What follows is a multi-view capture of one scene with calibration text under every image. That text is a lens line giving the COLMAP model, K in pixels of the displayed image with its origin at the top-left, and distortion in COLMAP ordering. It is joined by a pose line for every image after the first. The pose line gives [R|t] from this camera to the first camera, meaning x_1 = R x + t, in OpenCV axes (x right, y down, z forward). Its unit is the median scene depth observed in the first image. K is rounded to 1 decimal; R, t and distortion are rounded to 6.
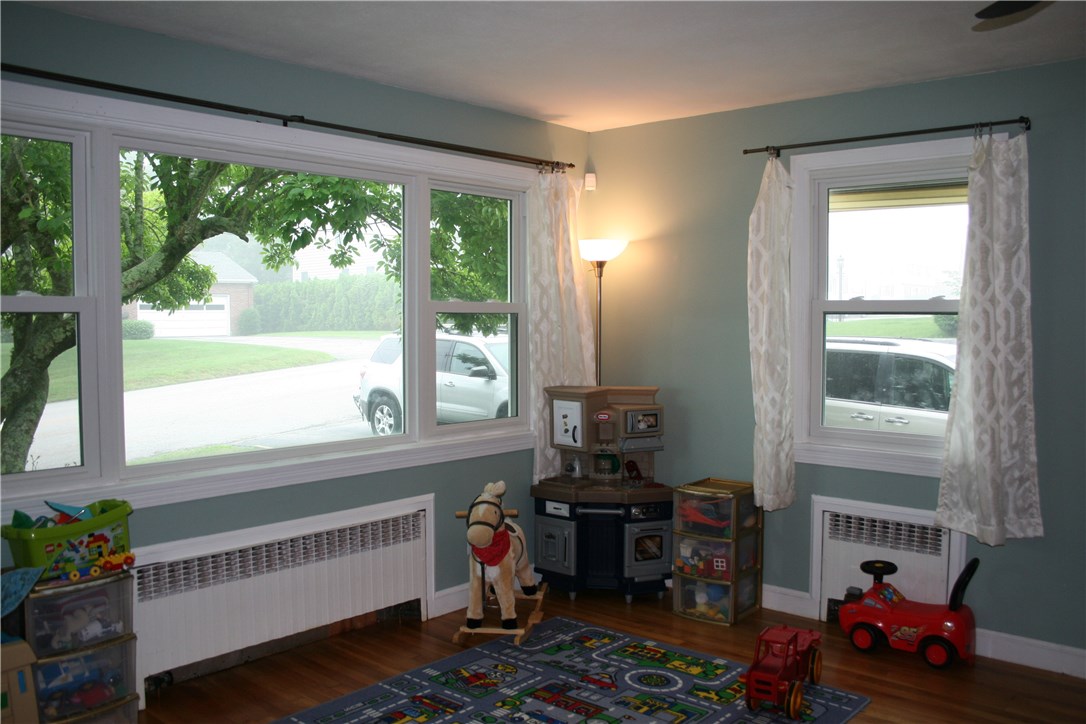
lens RADIAL K [[917.5, 0, 555.4], [0, 917.5, 362.2], [0, 0, 1]] dist [-0.162860, 0.151340]
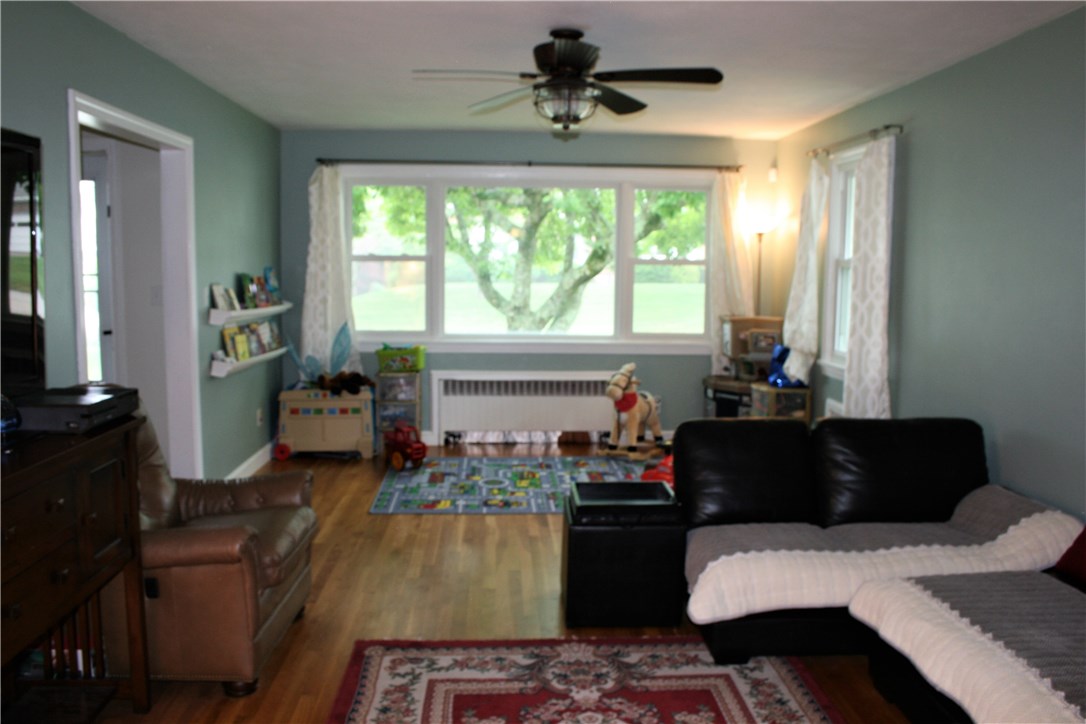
lens RADIAL K [[917.5, 0, 555.4], [0, 917.5, 362.2], [0, 0, 1]] dist [-0.162860, 0.151340]
pose [[0.709379, 0.079253, -0.700357, 1.048373], [-0.045844, 0.996742, 0.066358, 0.021167], [0.703334, -0.014965, 0.710702, -0.329441]]
